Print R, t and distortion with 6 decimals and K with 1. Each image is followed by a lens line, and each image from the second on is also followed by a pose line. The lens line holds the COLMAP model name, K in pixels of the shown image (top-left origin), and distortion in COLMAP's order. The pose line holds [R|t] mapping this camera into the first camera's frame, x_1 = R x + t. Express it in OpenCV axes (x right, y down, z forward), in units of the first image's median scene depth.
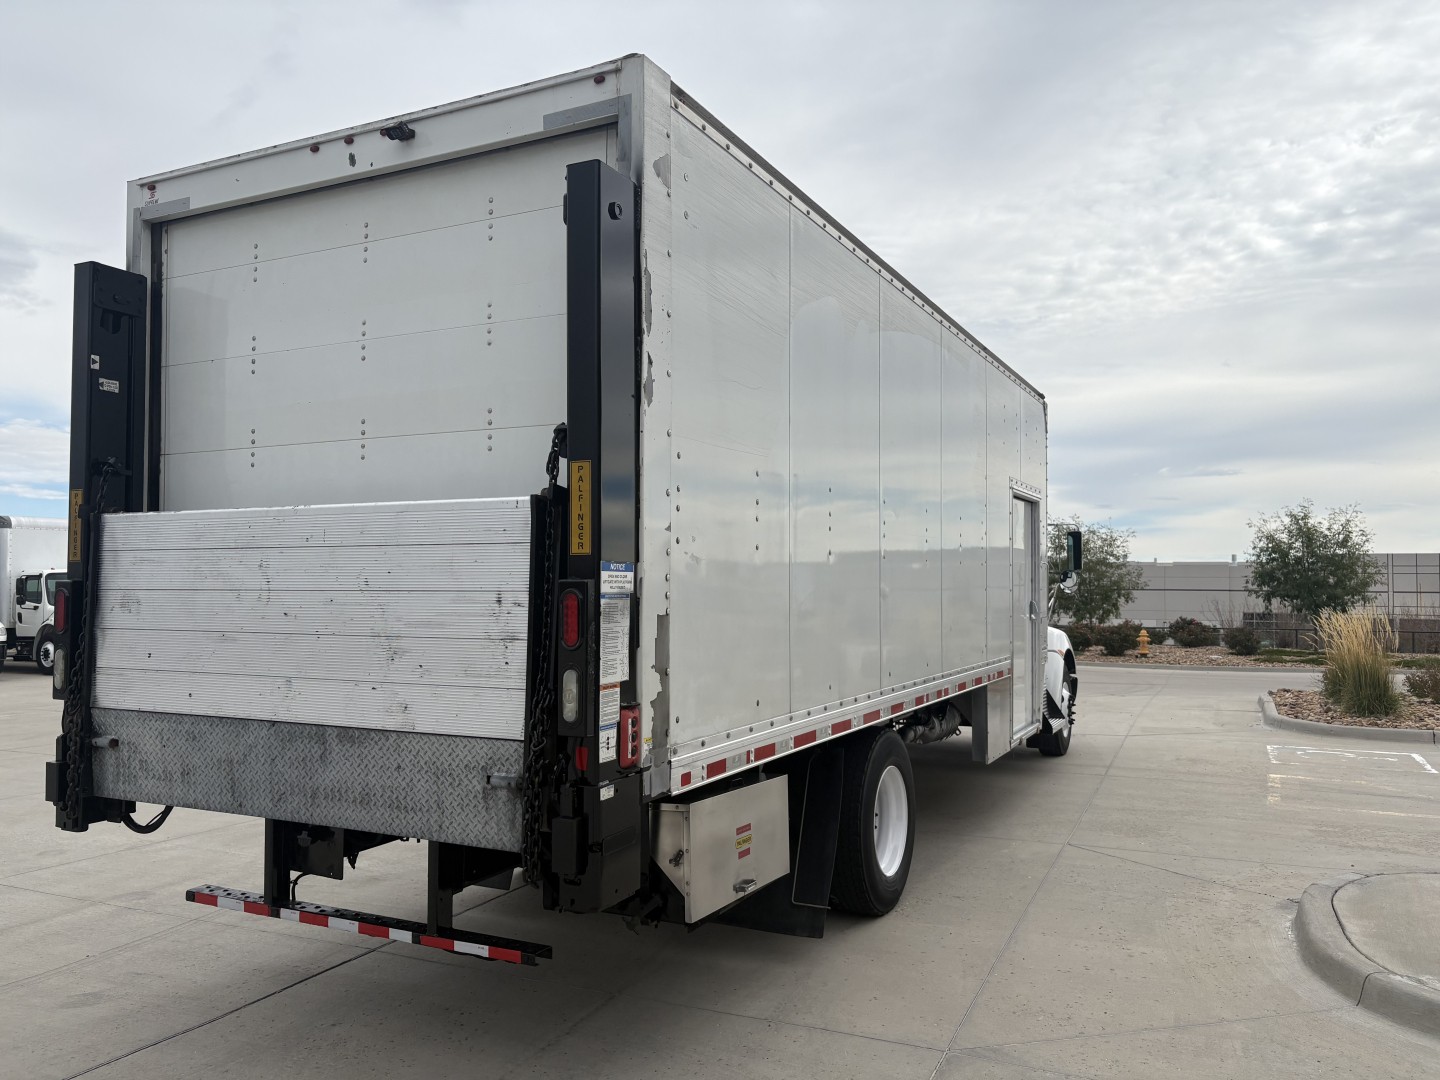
lens RADIAL K [[1100.4, 0, 719.5], [0, 1100.4, 535.0], [0, 0, 1]] dist [0.010298, -0.005484]
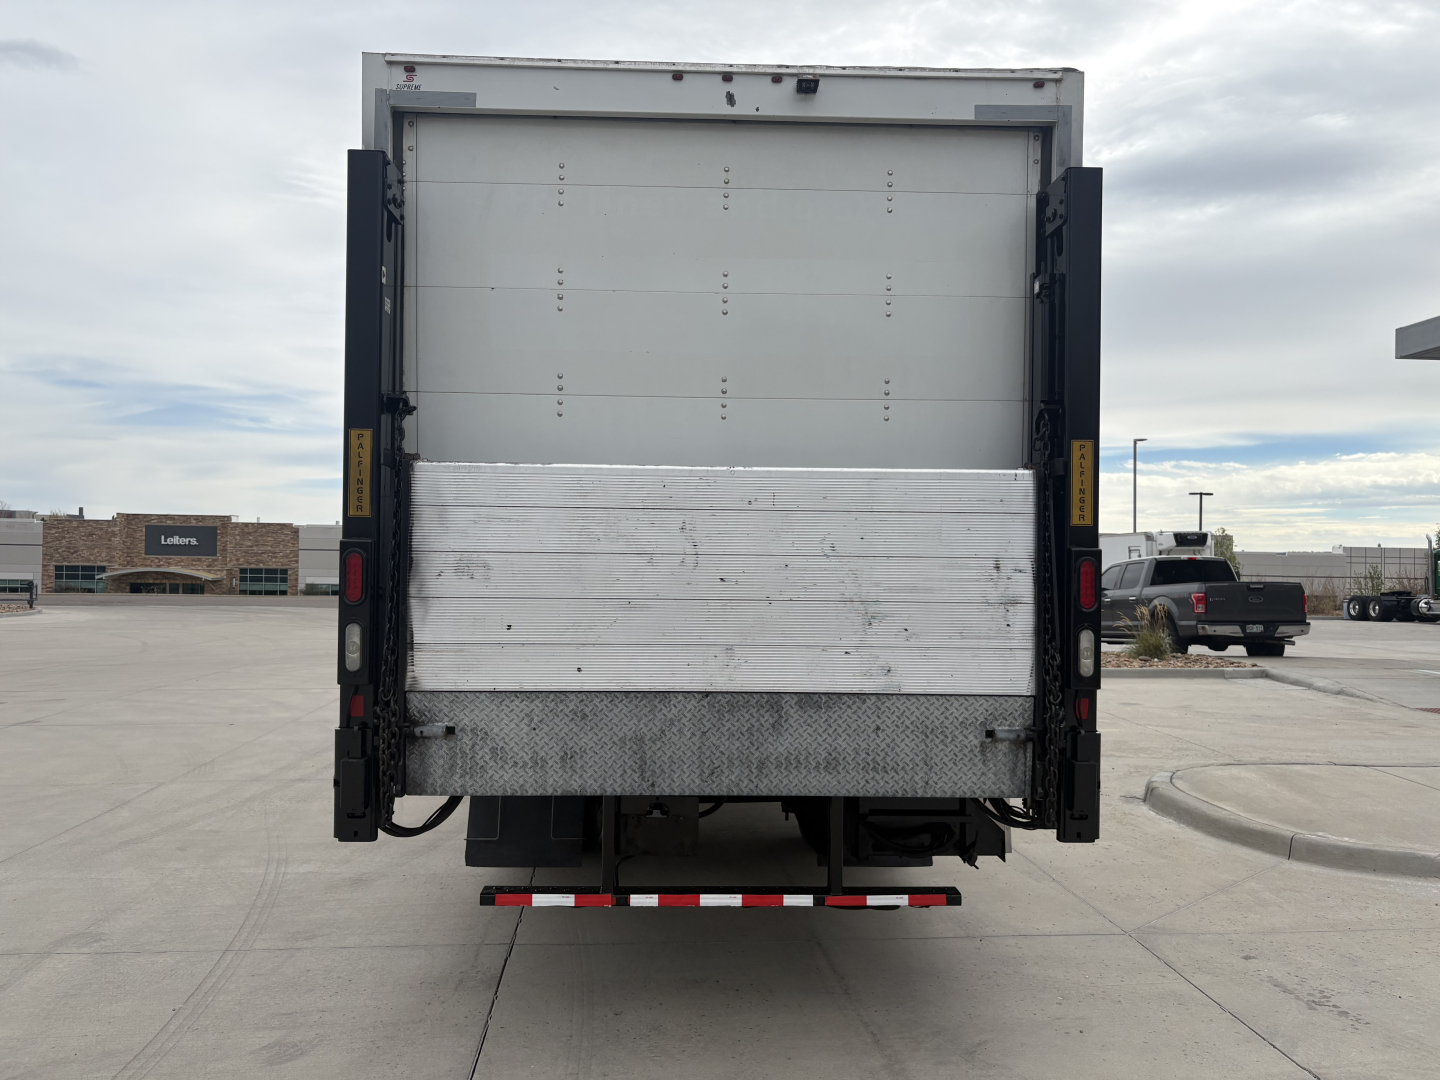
lens RADIAL K [[1092.4, 0, 720.0], [0, 1092.4, 540.0], [0, 0, 1]] dist [0.060435, -0.080020]
pose [[0.878210, 0.014982, 0.478041, -0.856425], [-0.032456, 0.999072, 0.028315, 0.011085], [-0.477173, -0.040382, 0.877881, 0.175812]]
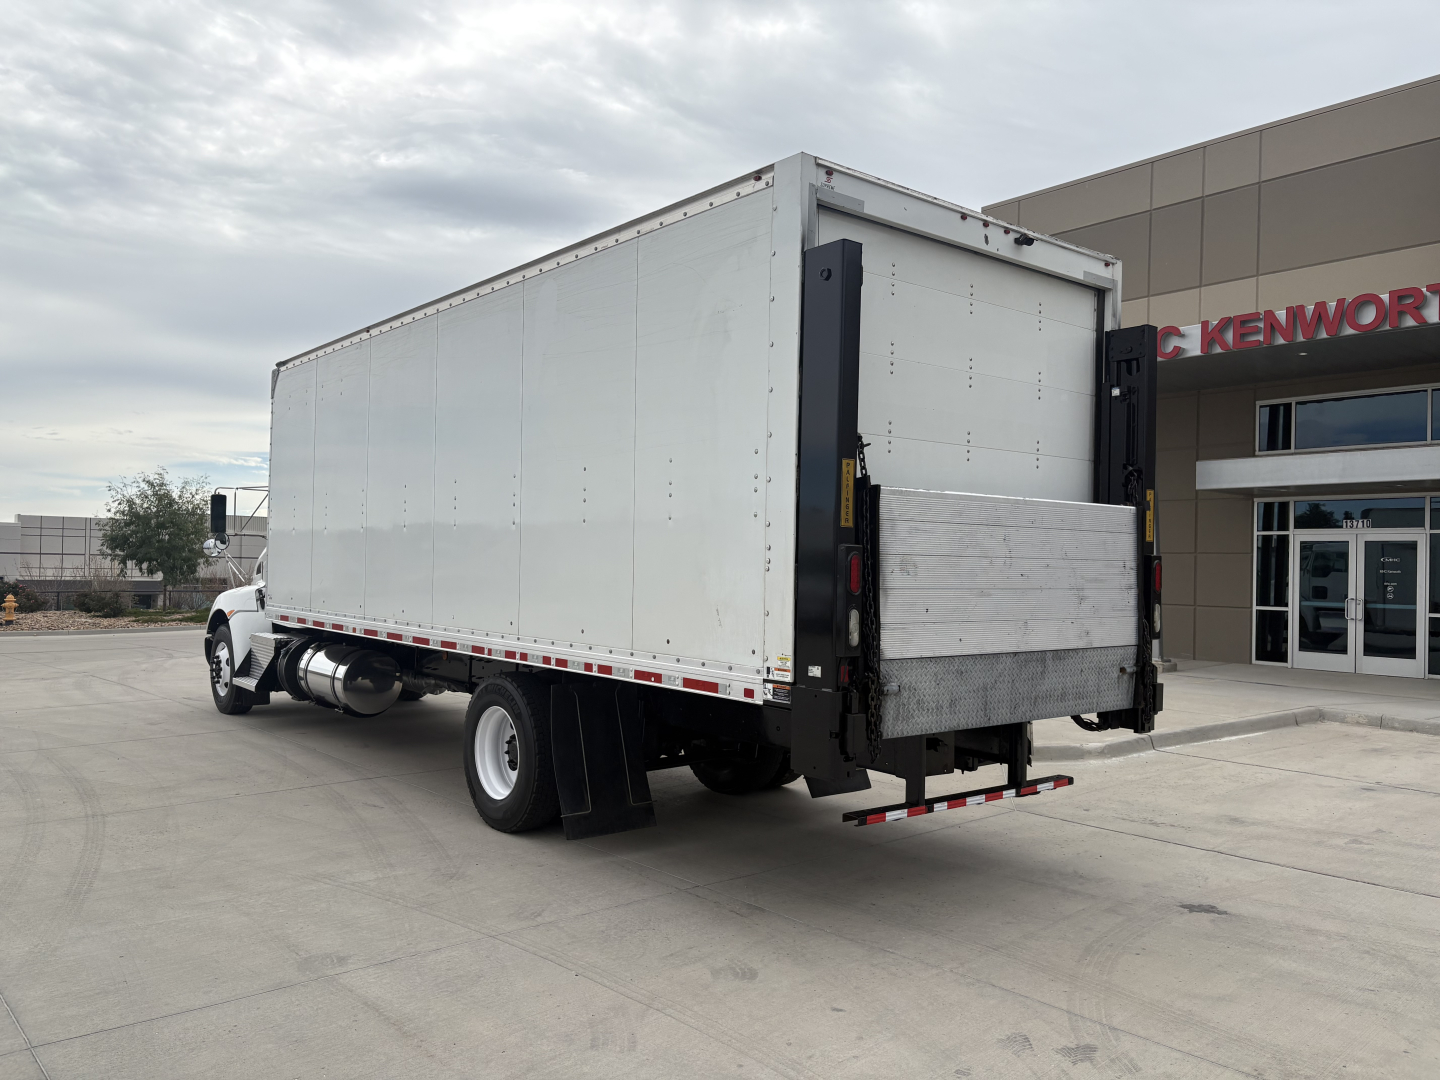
lens RADIAL K [[1087.2, 0, 722.5], [0, 1087.2, 535.6], [0, 0, 1]] dist [0.033454, -0.004268]
pose [[0.412933, 0.028792, 0.910306, -1.825051], [-0.059756, 0.998203, -0.004466, 0.051596], [-0.908799, -0.052552, 0.413911, 0.784958]]
